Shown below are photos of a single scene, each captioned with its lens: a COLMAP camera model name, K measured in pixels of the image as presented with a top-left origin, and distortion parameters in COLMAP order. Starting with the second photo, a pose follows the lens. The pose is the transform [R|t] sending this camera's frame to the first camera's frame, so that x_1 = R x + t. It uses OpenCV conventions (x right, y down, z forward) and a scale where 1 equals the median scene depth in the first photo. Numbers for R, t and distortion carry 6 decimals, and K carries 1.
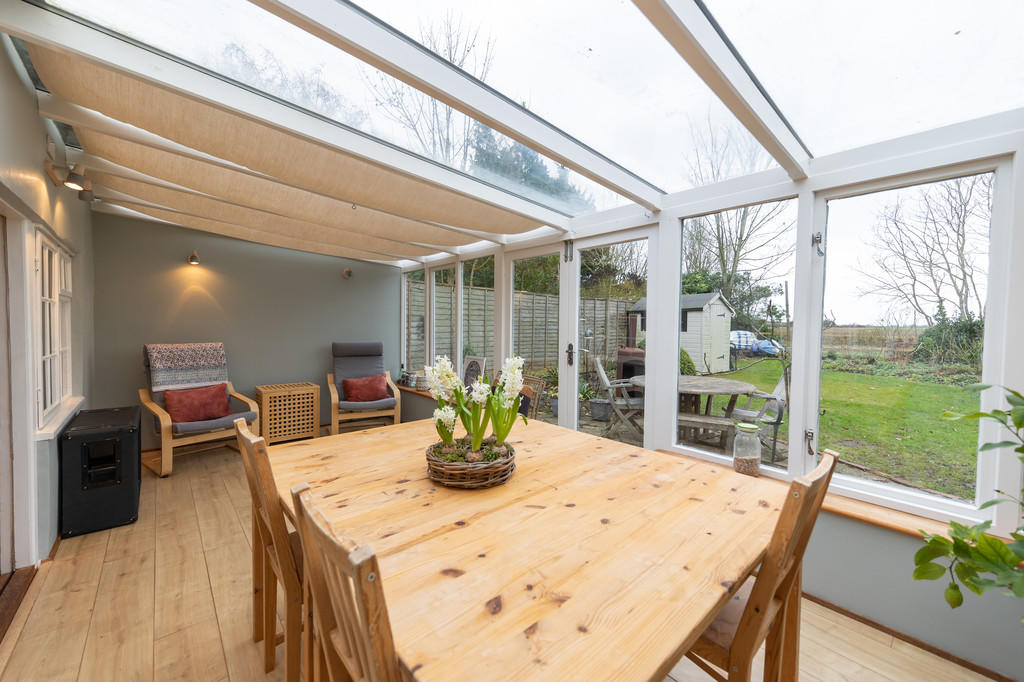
lens RADIAL K [[391.3, 0, 512.0], [0, 391.3, 341.0], [0, 0, 1]] dist [0.001991, 0.000082]
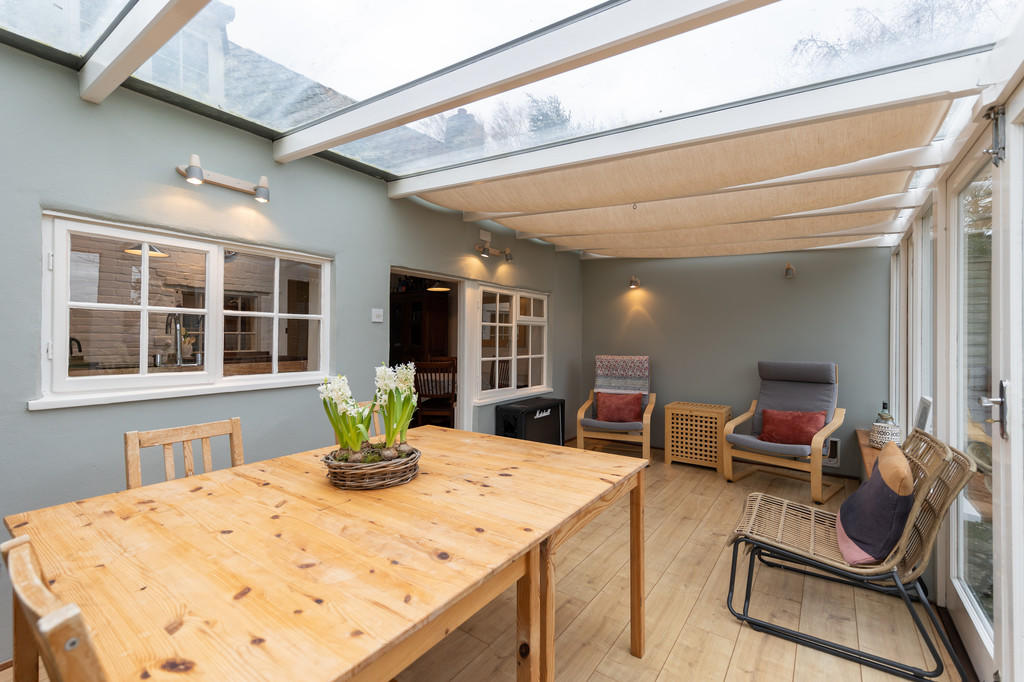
lens RADIAL K [[441.1, 0, 512.0], [0, 441.1, 341.0], [0, 0, 1]] dist [0.001887, 0.000194]
pose [[0.222015, -0.005020, -0.975030, 0.903026], [-0.040168, 0.999091, -0.014290, -0.012692], [0.974215, 0.042338, 0.221612, 0.884777]]
